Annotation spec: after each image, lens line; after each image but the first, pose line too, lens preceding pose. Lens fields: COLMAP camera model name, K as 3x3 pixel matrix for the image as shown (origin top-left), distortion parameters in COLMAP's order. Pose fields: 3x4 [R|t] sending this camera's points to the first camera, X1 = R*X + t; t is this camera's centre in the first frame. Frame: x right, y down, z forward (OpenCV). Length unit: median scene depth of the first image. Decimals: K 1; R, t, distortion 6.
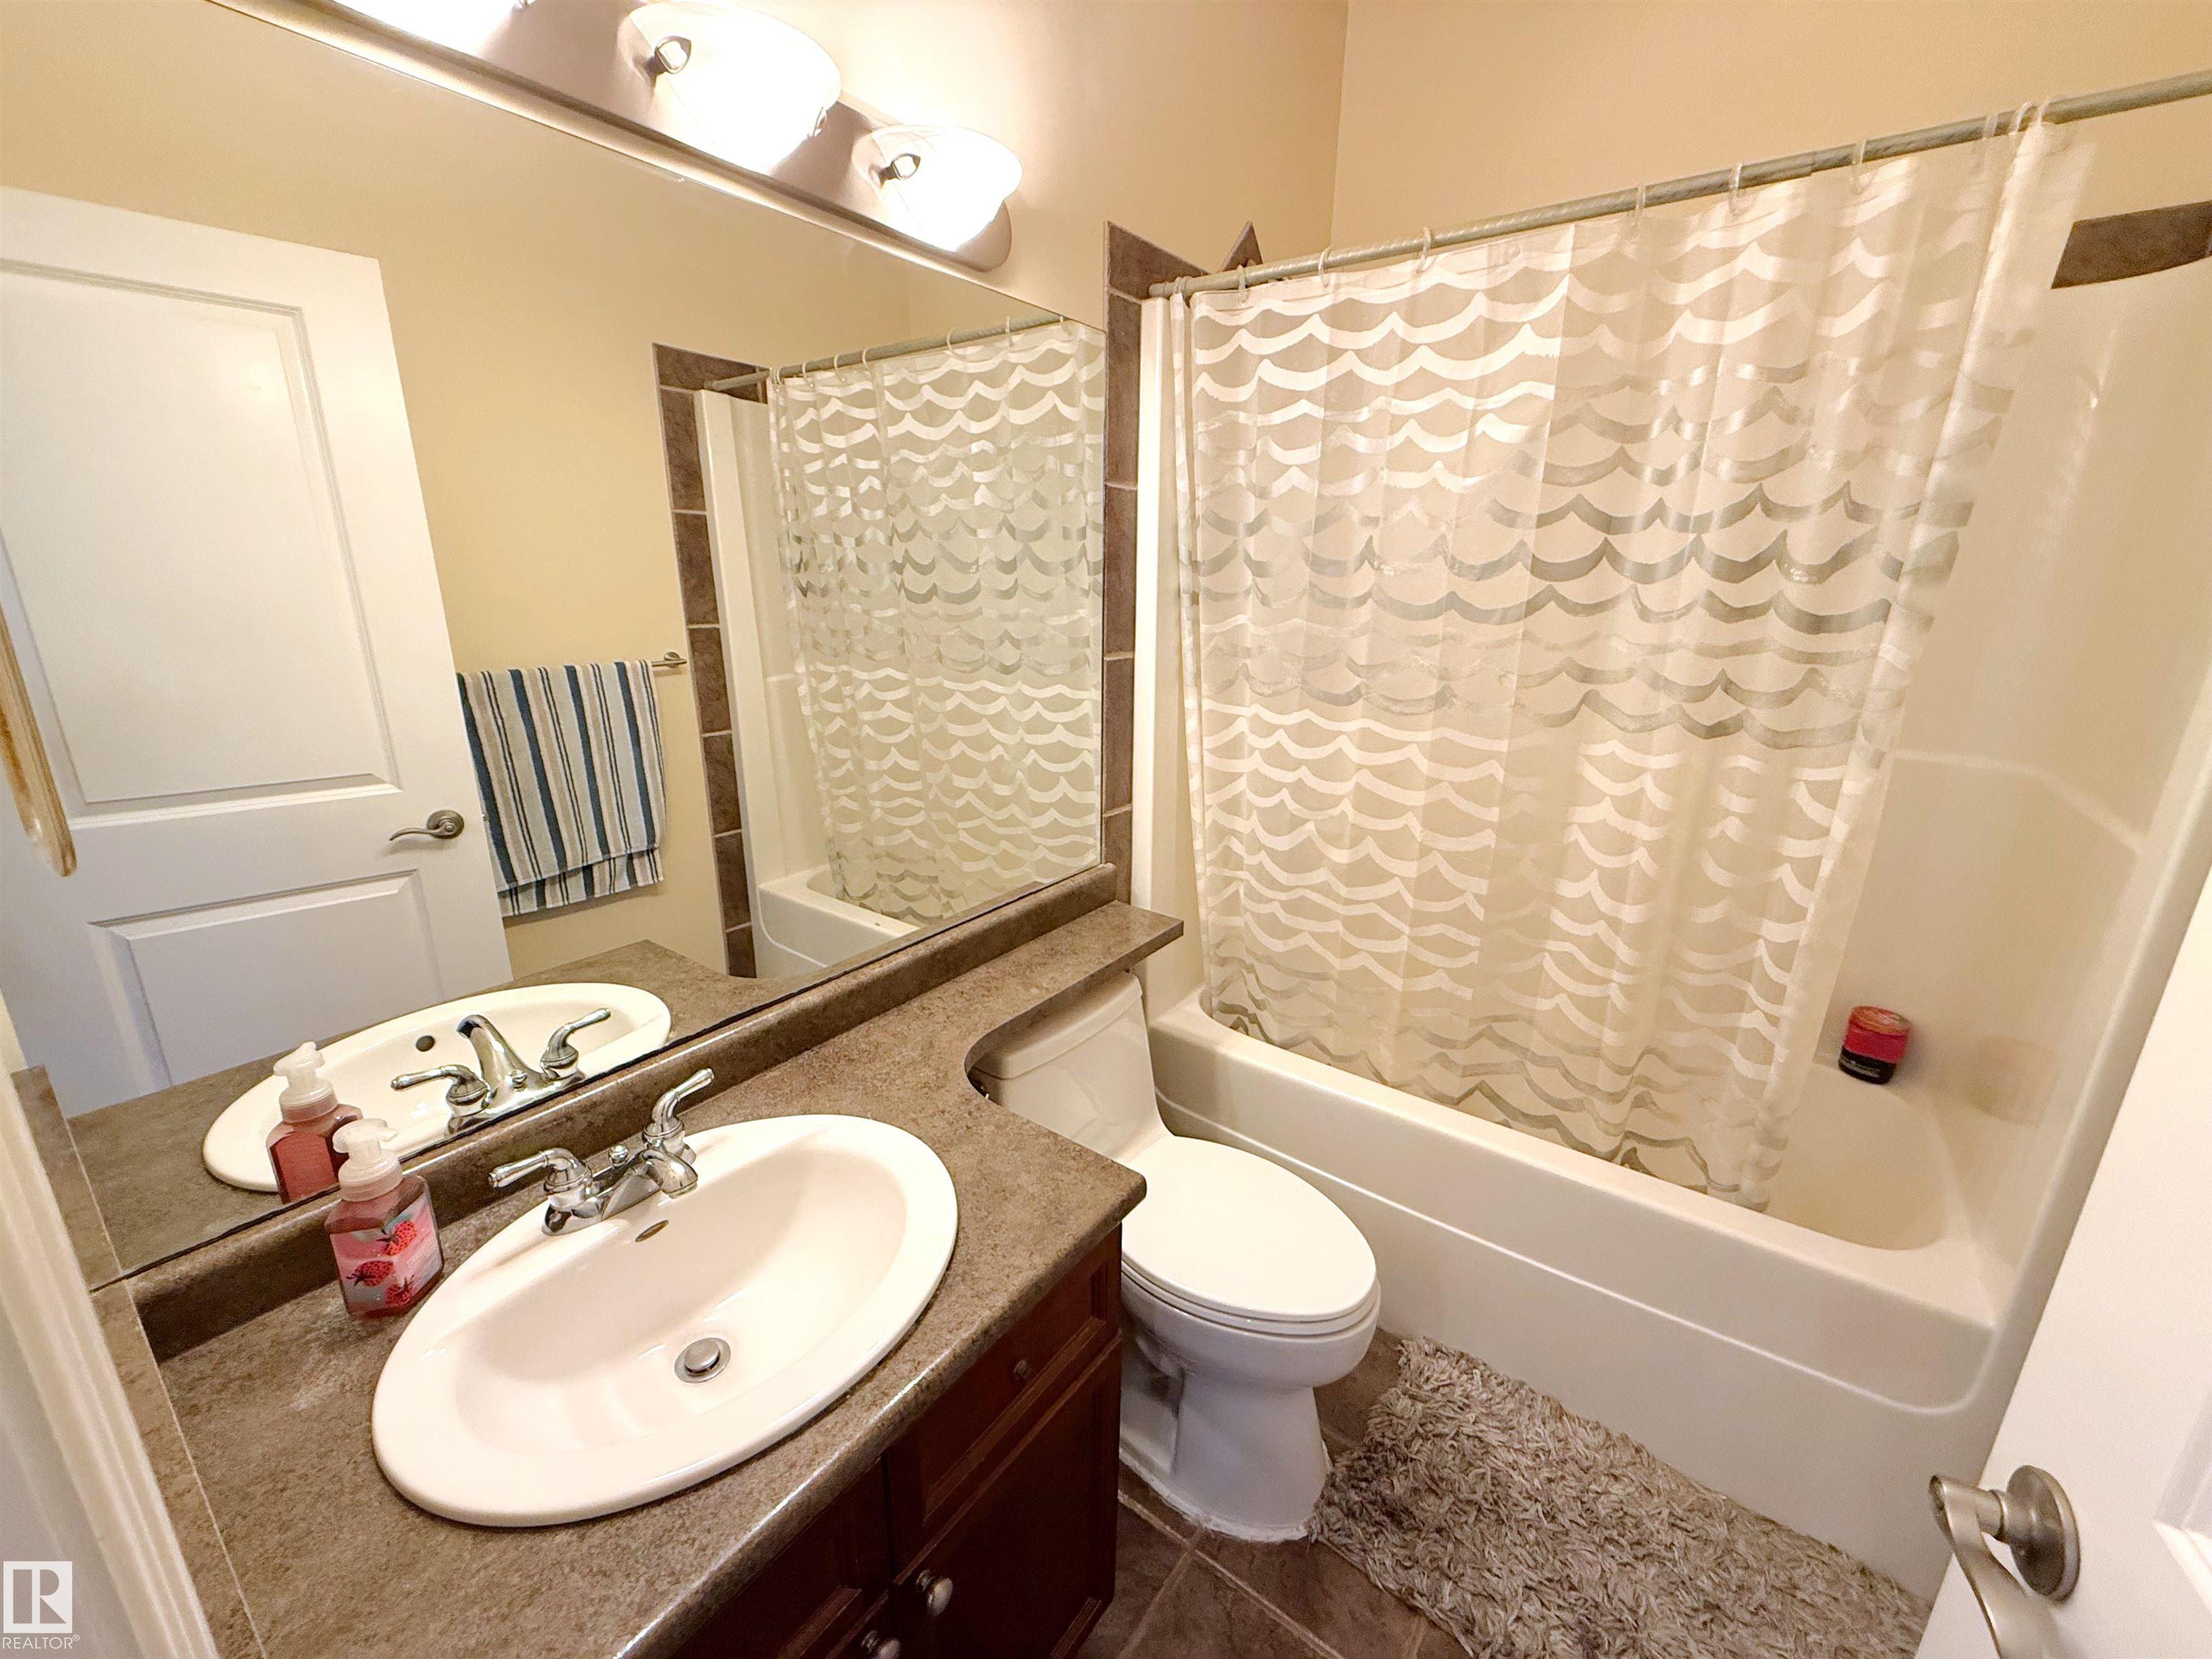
lens RADIAL K [[887.2, 0, 1107.6], [0, 887.2, 829.9], [0, 0, 1]] dist [0.000272, 0.000004]
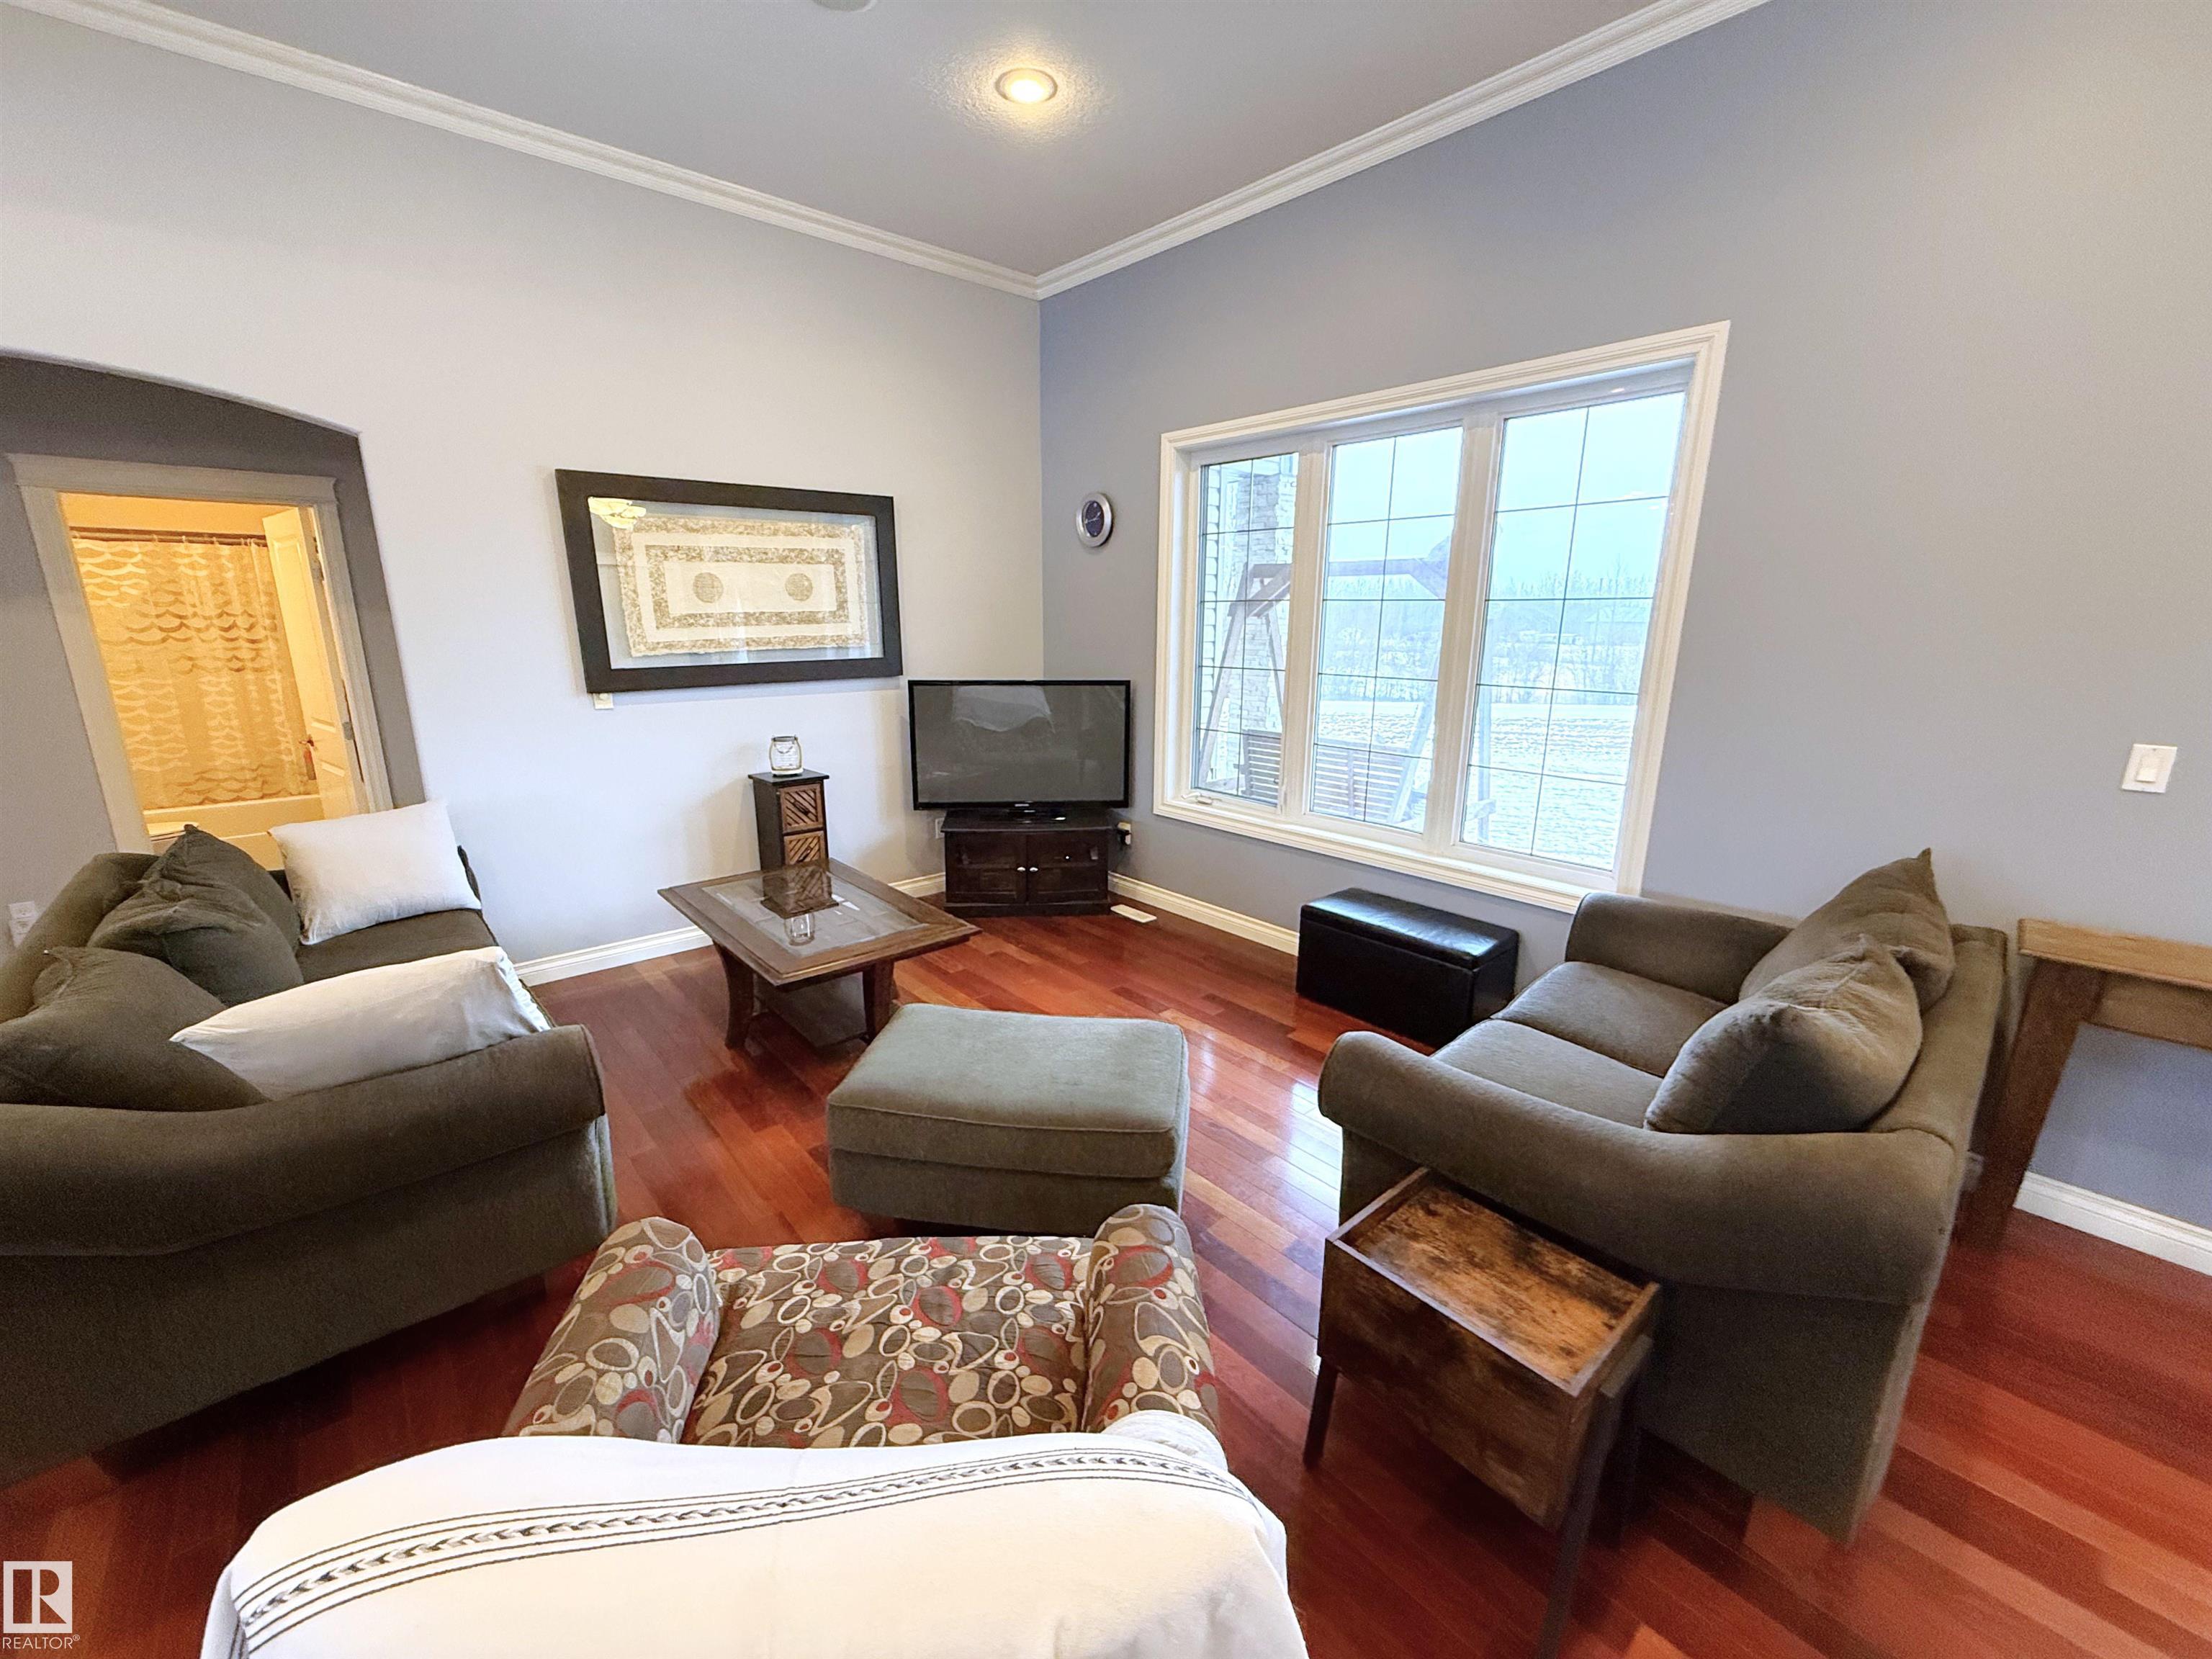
lens RADIAL K [[887.2, 0, 1094.7], [0, 887.2, 838.2], [0, 0, 1]] dist [0.000272, 0.000004]
pose [[0.226583, -0.240310, 0.943881, -2.276441], [0.275233, 0.945386, 0.174622, 0.924651], [-0.934295, 0.220221, 0.280349, -3.381028]]
